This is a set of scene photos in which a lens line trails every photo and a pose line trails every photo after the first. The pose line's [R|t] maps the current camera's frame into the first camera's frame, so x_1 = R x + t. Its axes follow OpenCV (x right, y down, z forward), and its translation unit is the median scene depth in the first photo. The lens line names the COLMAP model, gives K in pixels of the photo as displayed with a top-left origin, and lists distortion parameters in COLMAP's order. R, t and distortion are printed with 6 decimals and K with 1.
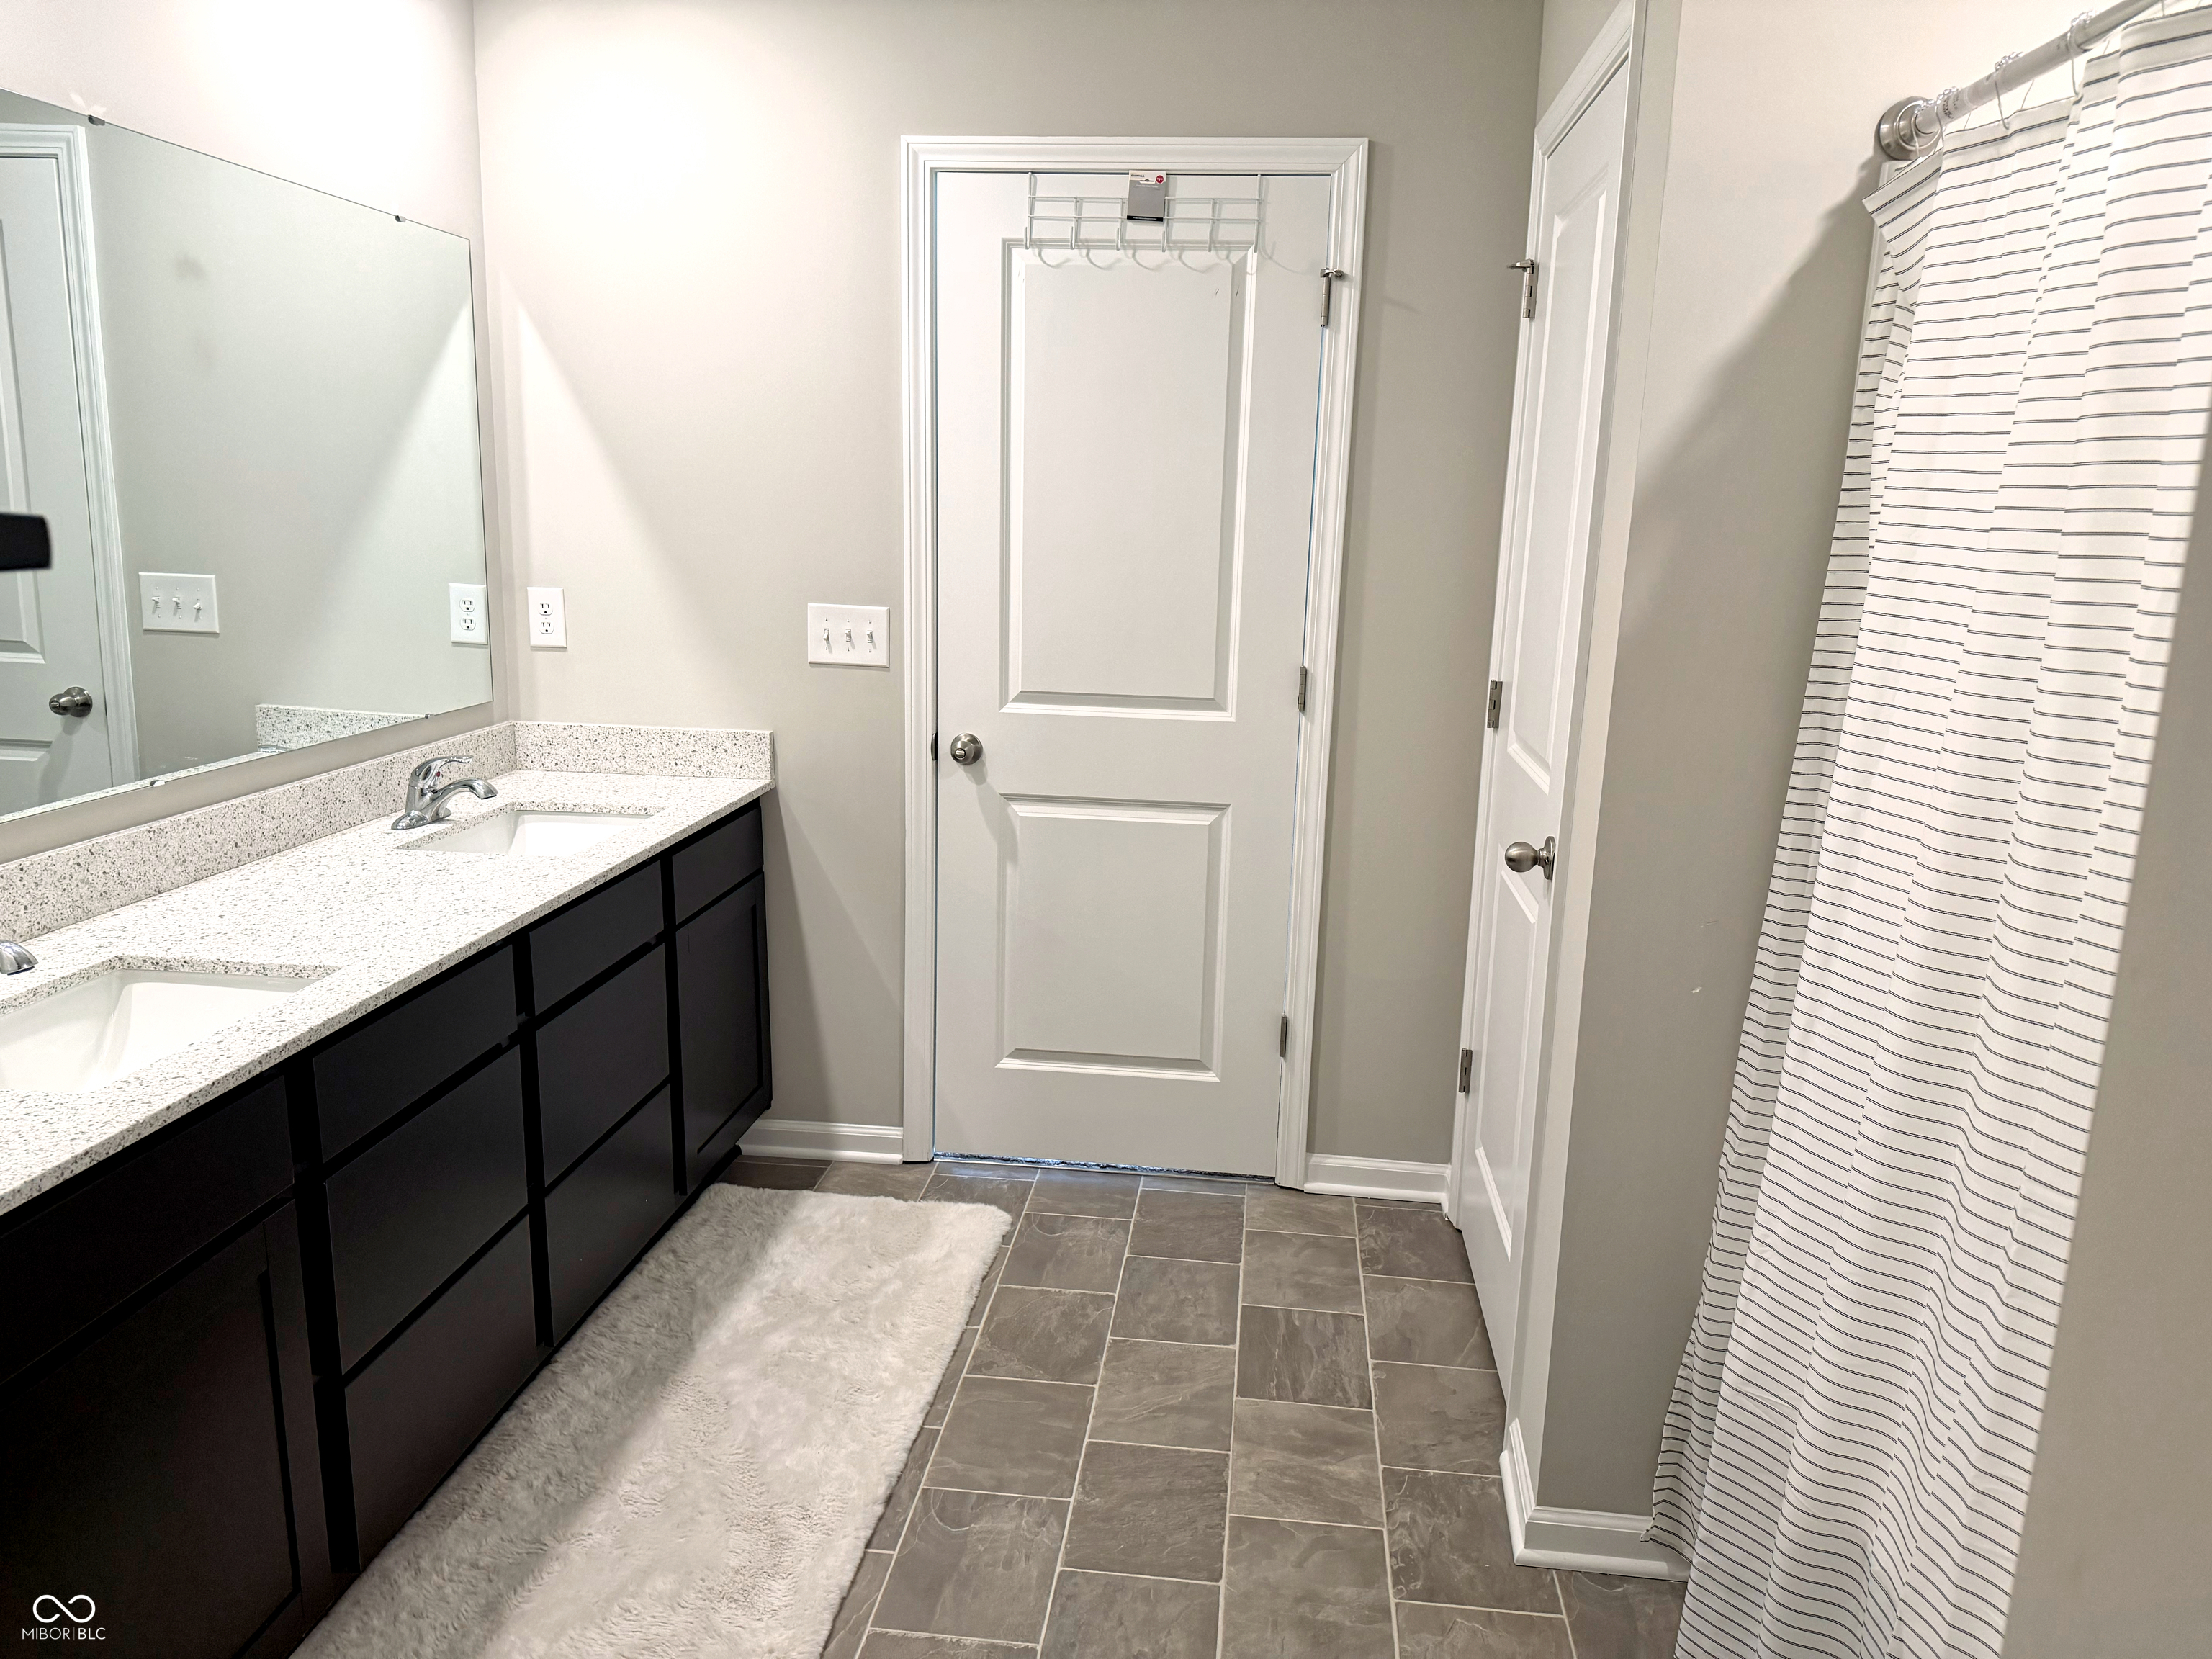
lens RADIAL K [[1559.2, 0, 1116.5], [0, 1559.2, 838.9], [0, 0, 1]] dist [0.114948, -0.153705]
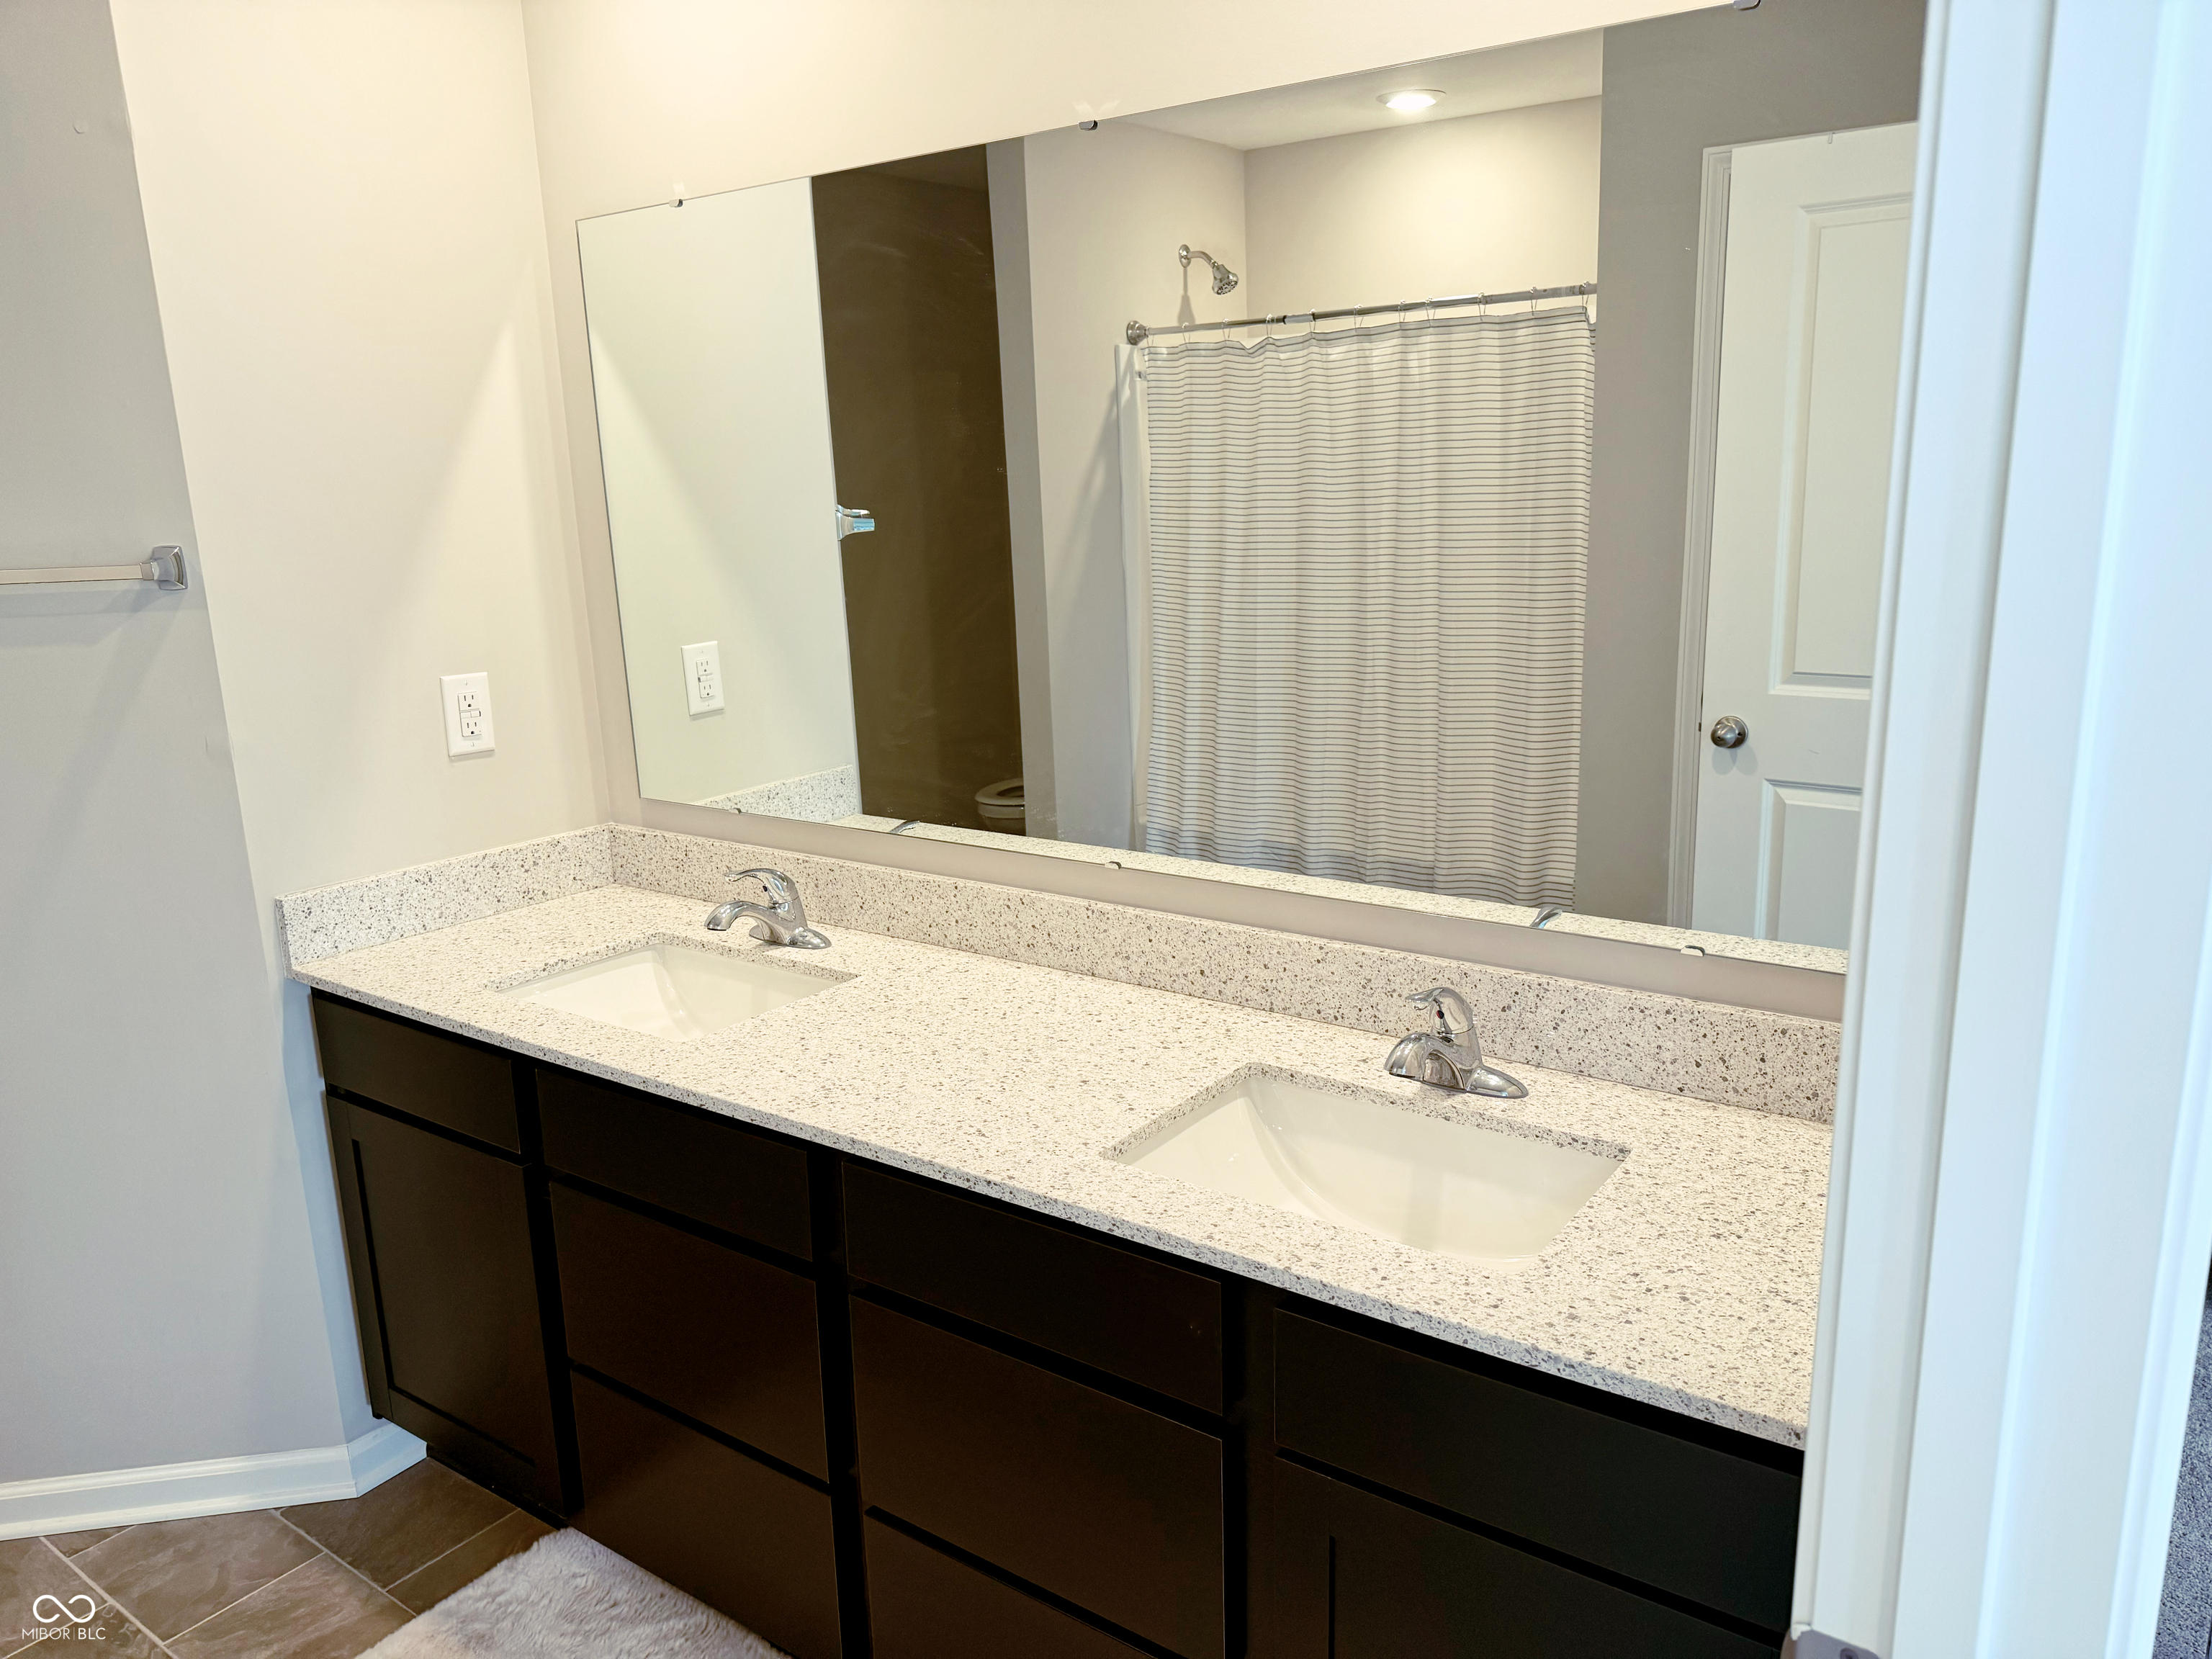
lens RADIAL K [[1532.3, 0, 1106.0], [0, 1532.3, 829.5], [0, 0, 1]] dist [0.116445, -0.190874]
pose [[-0.485927, 0.184281, -0.854351, 0.149196], [-0.170307, 0.938817, 0.299364, -0.322760], [0.857246, 0.290971, -0.424812, 1.391960]]
